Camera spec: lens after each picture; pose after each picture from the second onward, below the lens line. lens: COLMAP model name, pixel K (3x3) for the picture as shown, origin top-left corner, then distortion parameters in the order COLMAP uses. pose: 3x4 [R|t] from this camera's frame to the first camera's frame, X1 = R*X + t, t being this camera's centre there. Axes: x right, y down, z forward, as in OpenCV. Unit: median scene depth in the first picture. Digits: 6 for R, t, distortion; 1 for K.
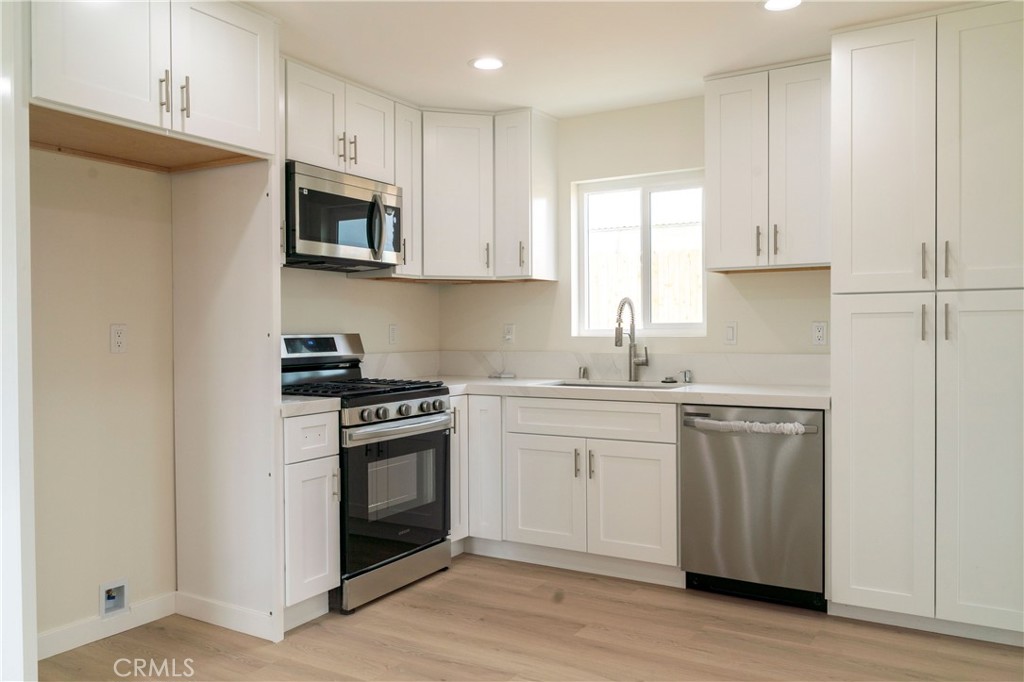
lens RADIAL K [[806.2, 0, 512.0], [0, 806.2, 341.0], [0, 0, 1]] dist [-0.006735, -0.011143]
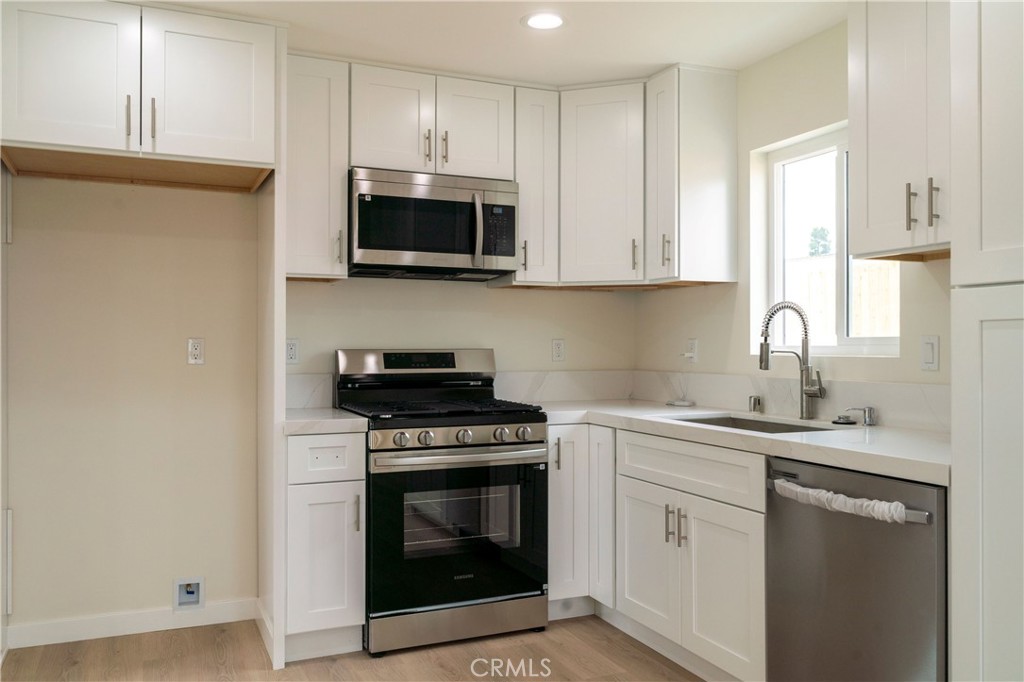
lens RADIAL K [[832.5, 0, 507.4], [0, 832.5, 341.9], [0, 0, 1]] dist [-0.004220, -0.006113]
pose [[0.812836, 0.003288, -0.582483, 0.402656], [-0.013514, 0.999821, -0.013213, -0.005277], [0.582336, 0.018612, 0.812735, 0.275249]]
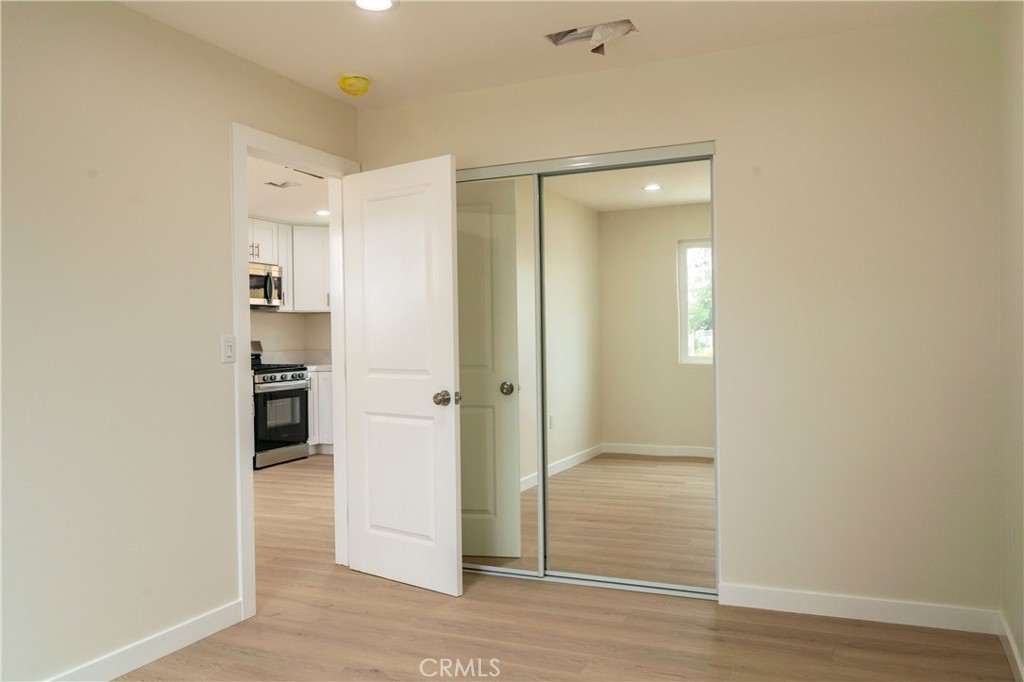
lens RADIAL K [[806.2, 0, 512.0], [0, 806.2, 341.0], [0, 0, 1]] dist [-0.006735, -0.011143]
pose [[0.990420, -0.012153, 0.137553, 0.156204], [0.013504, 0.999869, -0.008892, 0.017514], [-0.137427, 0.010664, 0.990454, -1.087210]]
